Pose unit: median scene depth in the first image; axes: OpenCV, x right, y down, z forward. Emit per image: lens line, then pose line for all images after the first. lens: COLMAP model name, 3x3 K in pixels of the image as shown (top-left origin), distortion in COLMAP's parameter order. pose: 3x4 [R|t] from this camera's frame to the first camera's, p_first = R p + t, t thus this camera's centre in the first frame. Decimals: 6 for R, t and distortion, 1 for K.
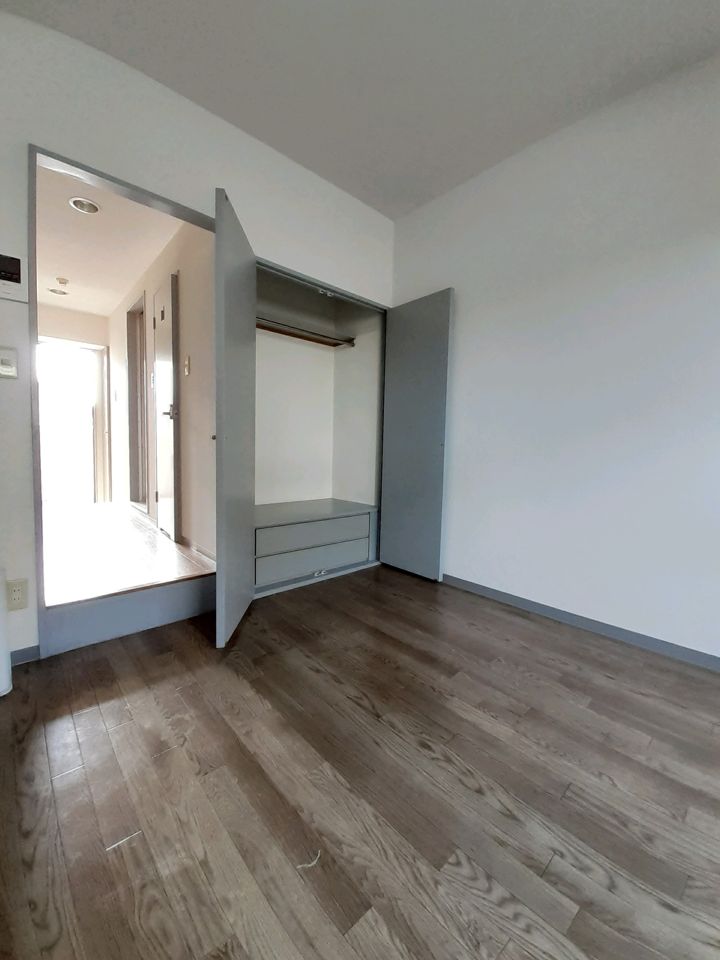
lens RADIAL K [[388.5, 0, 360.0], [0, 388.5, 480.0], [0, 0, 1]] dist [-0.040365, -0.000105]
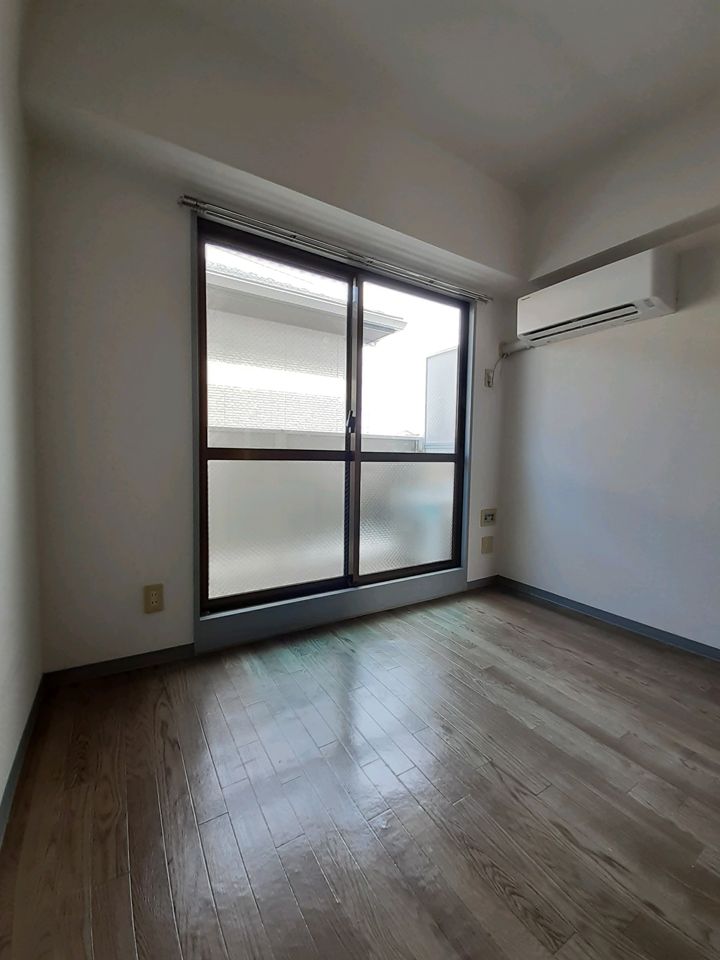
lens RADIAL K [[389.3, 0, 359.9], [0, 389.3, 474.9], [0, 0, 1]] dist [-0.001086, -0.000519]
pose [[-0.979951, -0.058549, 0.190440, 0.219745], [-0.029678, 0.988079, 0.151061, -0.192169], [-0.197014, 0.142381, -0.970007, 1.863051]]
